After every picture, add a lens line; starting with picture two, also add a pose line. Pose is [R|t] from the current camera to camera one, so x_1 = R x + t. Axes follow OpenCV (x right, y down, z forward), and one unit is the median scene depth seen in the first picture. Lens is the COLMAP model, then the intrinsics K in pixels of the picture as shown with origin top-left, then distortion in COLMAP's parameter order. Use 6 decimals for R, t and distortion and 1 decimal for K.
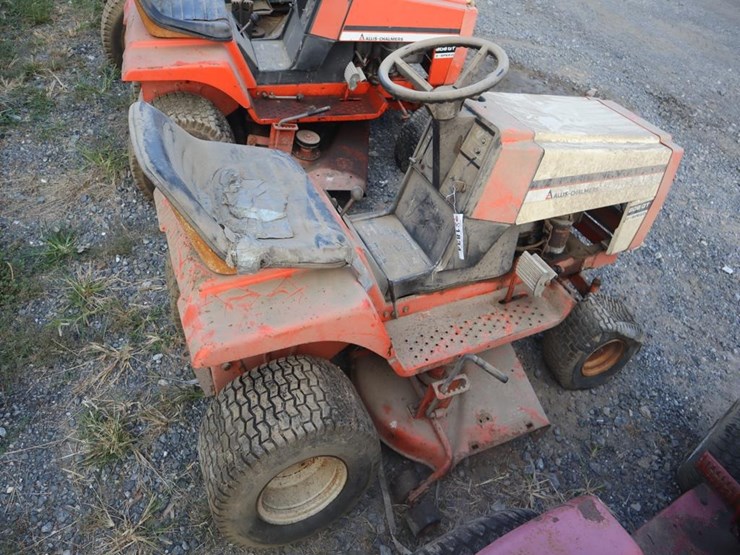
lens RADIAL K [[536.9, 0, 376.3], [0, 536.9, 280.2], [0, 0, 1]] dist [-0.122635, 0.083274]
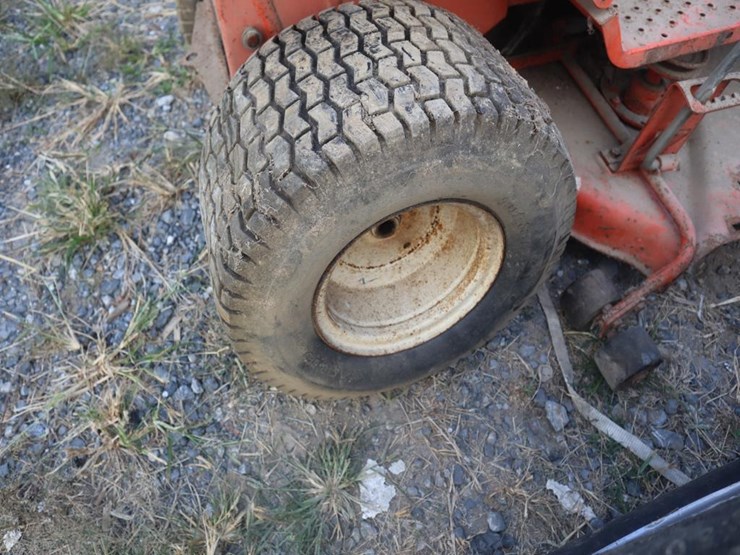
lens RADIAL K [[484.2, 0, 371.1], [0, 484.2, 276.5], [0, 0, 1]] dist [-0.101218, 0.046929]
pose [[0.989593, 0.022325, -0.142156, -0.106555], [0.010553, 0.973973, 0.226417, 0.274513], [0.143510, -0.225561, 0.963601, 0.542519]]
